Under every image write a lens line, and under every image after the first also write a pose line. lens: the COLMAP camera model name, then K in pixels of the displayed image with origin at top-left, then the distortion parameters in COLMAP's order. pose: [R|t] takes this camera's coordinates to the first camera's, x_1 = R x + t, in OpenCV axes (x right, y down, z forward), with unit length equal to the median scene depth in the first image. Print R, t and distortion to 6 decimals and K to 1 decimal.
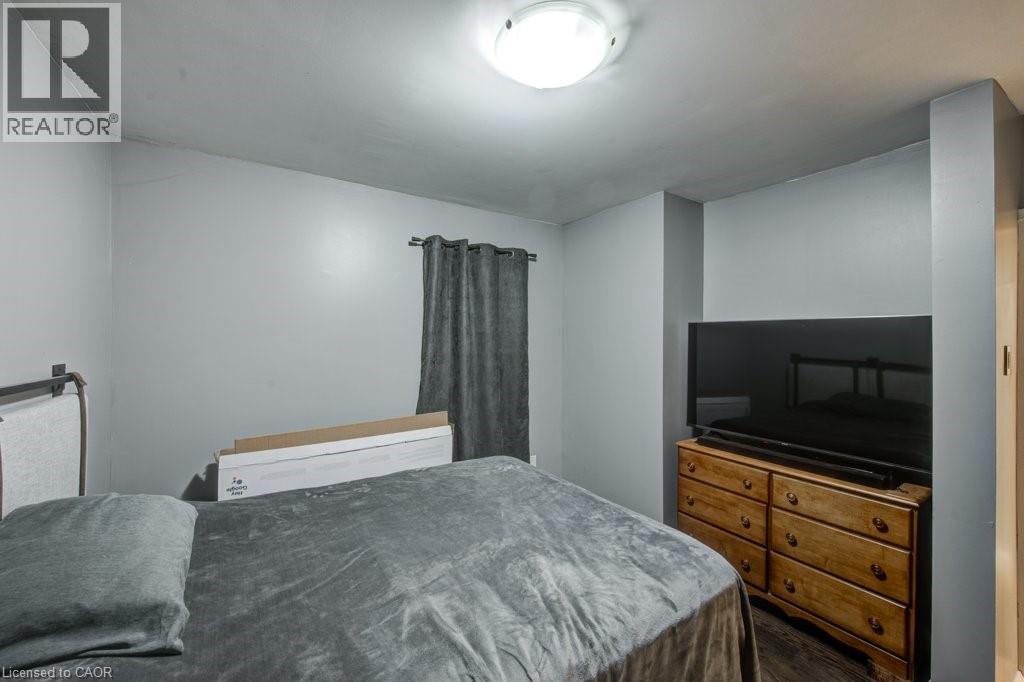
lens RADIAL K [[406.0, 0, 511.0], [0, 406.0, 339.0], [0, 0, 1]] dist [-0.000235, -0.001700]
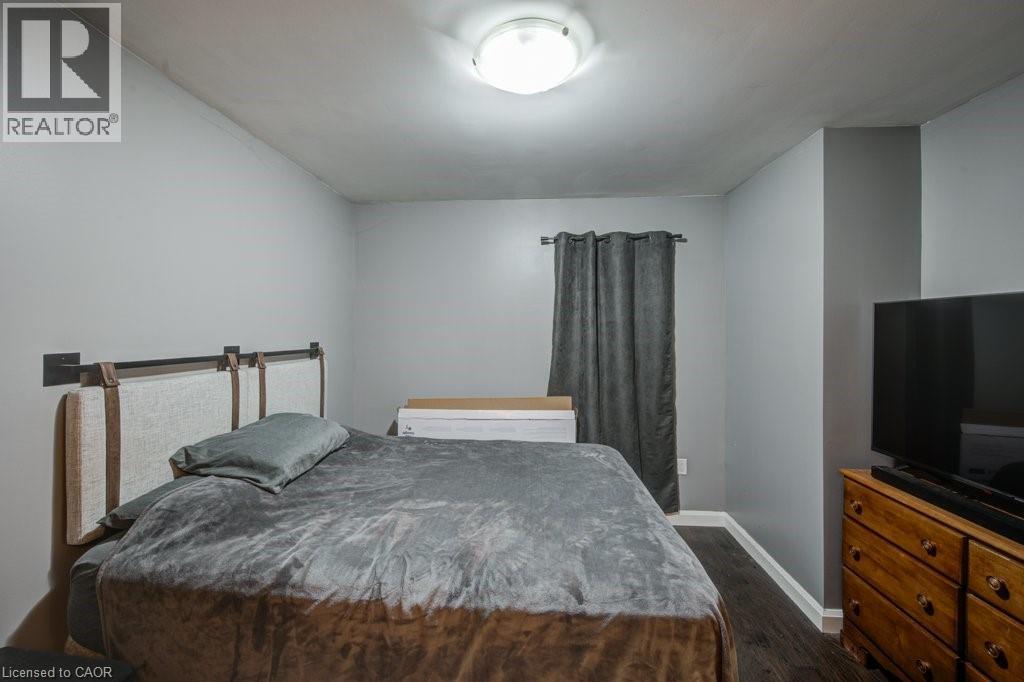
lens RADIAL K [[406.0, 0, 495.0], [0, 406.0, 328.5], [0, 0, 1]] dist [-0.000235, -0.001700]
pose [[0.789552, -0.003665, -0.613672, 0.431260], [-0.001225, 0.999971, -0.007549, 0.011148], [0.613682, 0.006712, 0.789525, 0.054070]]
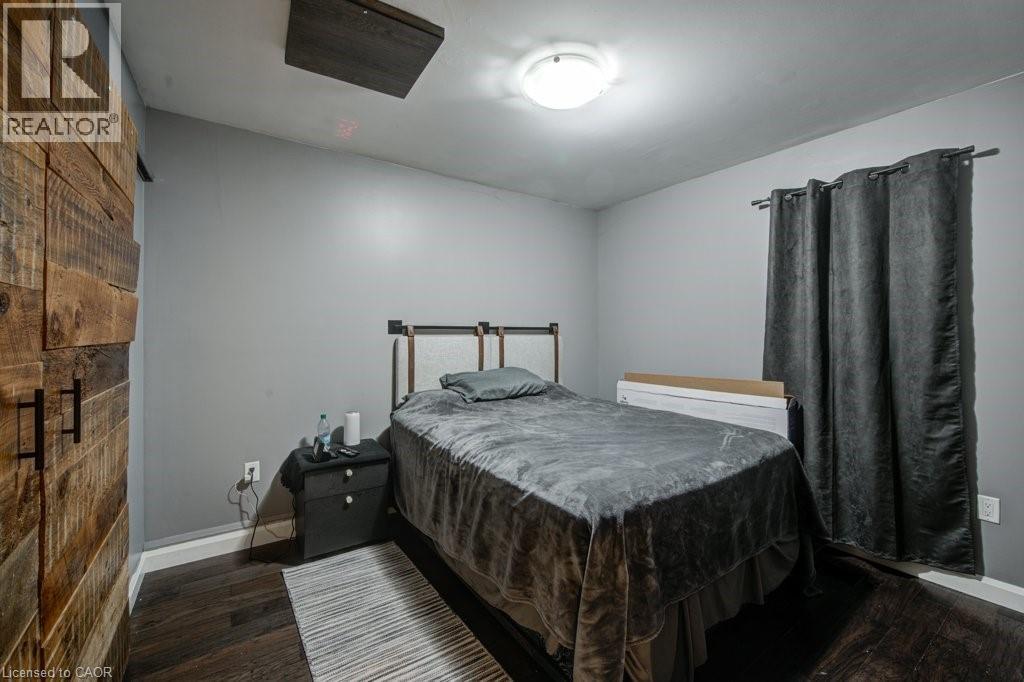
lens RADIAL K [[406.0, 0, 517.6], [0, 406.0, 332.0], [0, 0, 1]] dist [-0.000235, -0.001700]
pose [[0.046246, -0.001951, -0.998928, 0.913240], [0.001510, 0.999997, -0.001883, 0.086753], [0.998929, -0.001421, 0.046249, 0.478108]]
